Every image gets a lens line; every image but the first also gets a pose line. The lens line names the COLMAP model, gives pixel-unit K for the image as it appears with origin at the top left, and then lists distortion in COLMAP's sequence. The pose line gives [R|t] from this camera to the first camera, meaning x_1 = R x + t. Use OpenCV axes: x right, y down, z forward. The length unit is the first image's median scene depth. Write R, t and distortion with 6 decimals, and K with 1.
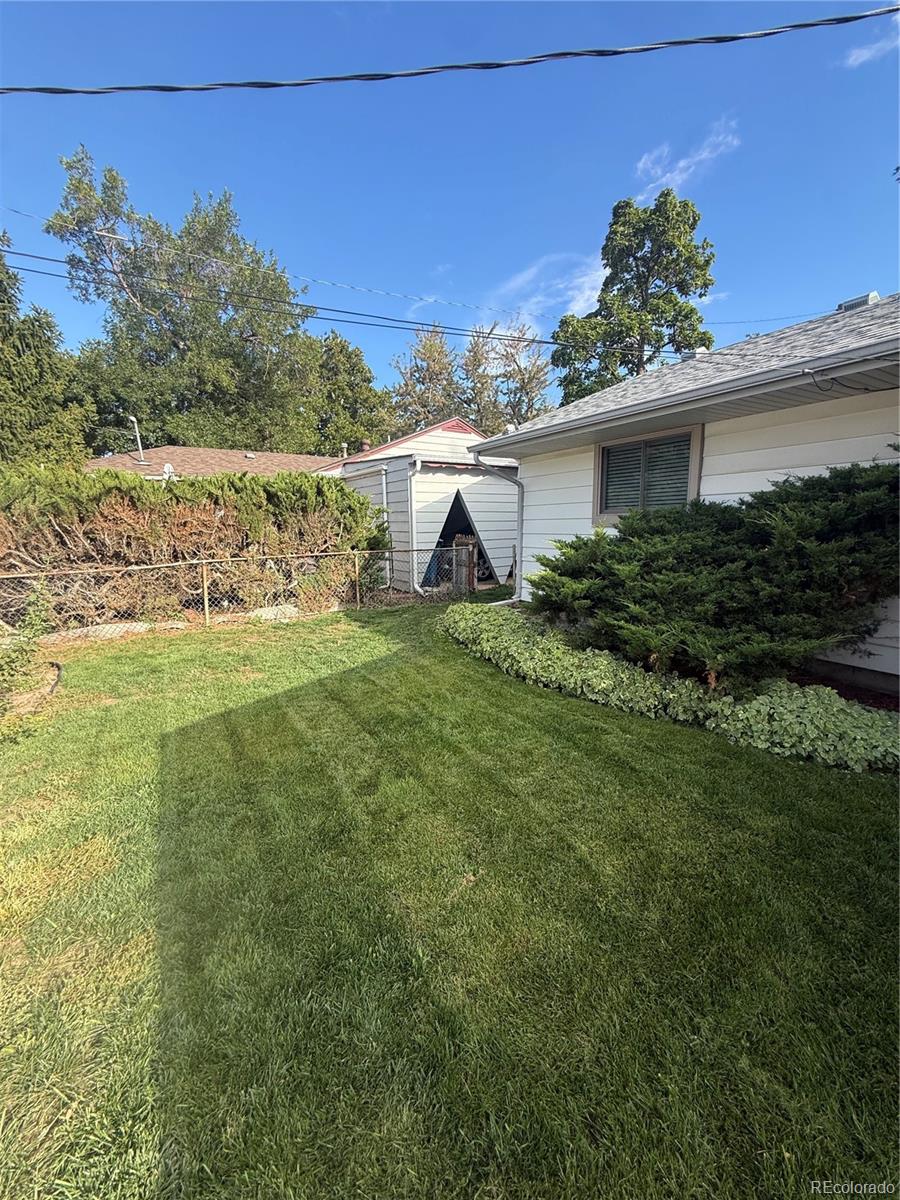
lens RADIAL K [[483.4, 0, 450.0], [0, 483.4, 600.0], [0, 0, 1]] dist [-0.001027, 0.000276]
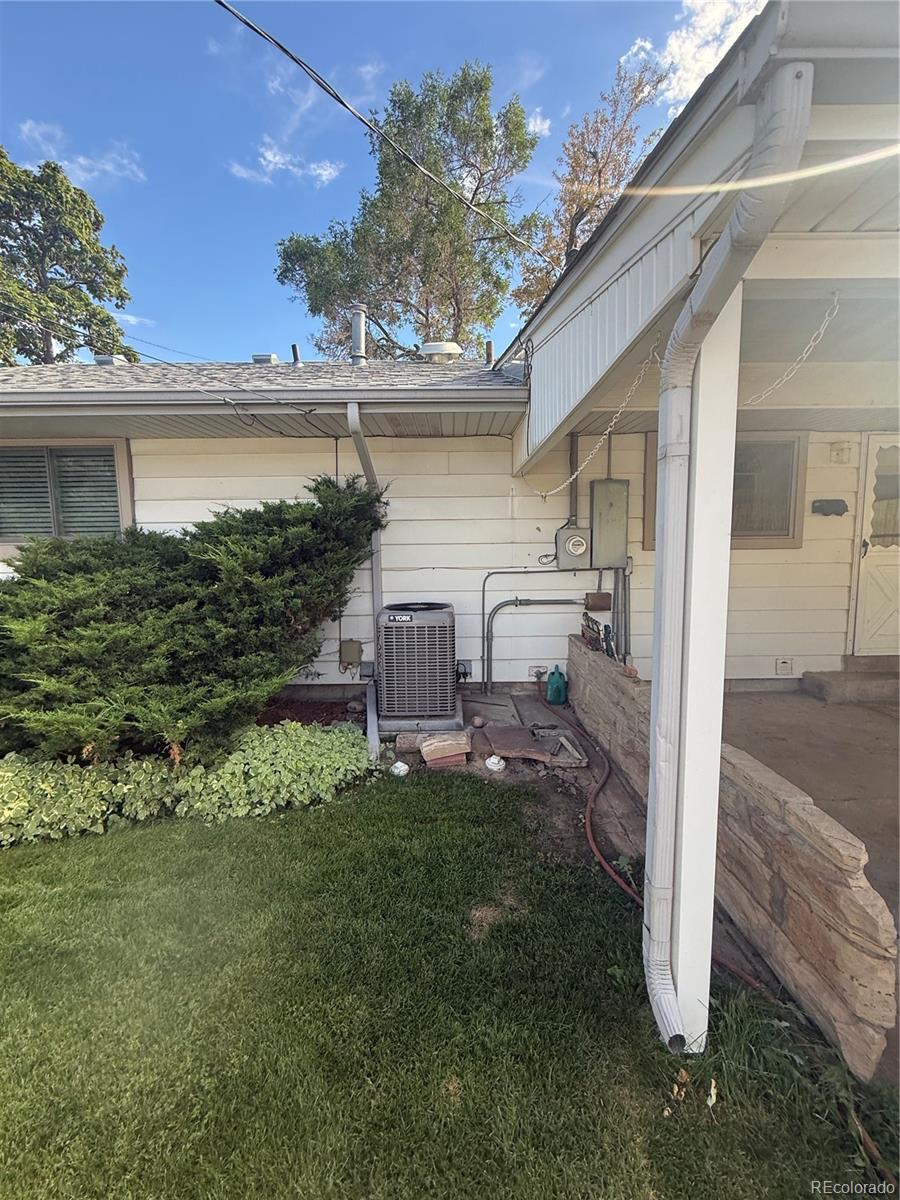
lens RADIAL K [[483.4, 0, 450.0], [0, 483.4, 600.0], [0, 0, 1]] dist [-0.001027, 0.000276]
pose [[0.528695, -0.091979, 0.843814, 0.117483], [0.135783, 0.990474, 0.022891, -0.040006], [-0.837881, 0.102473, 0.536148, 0.146057]]
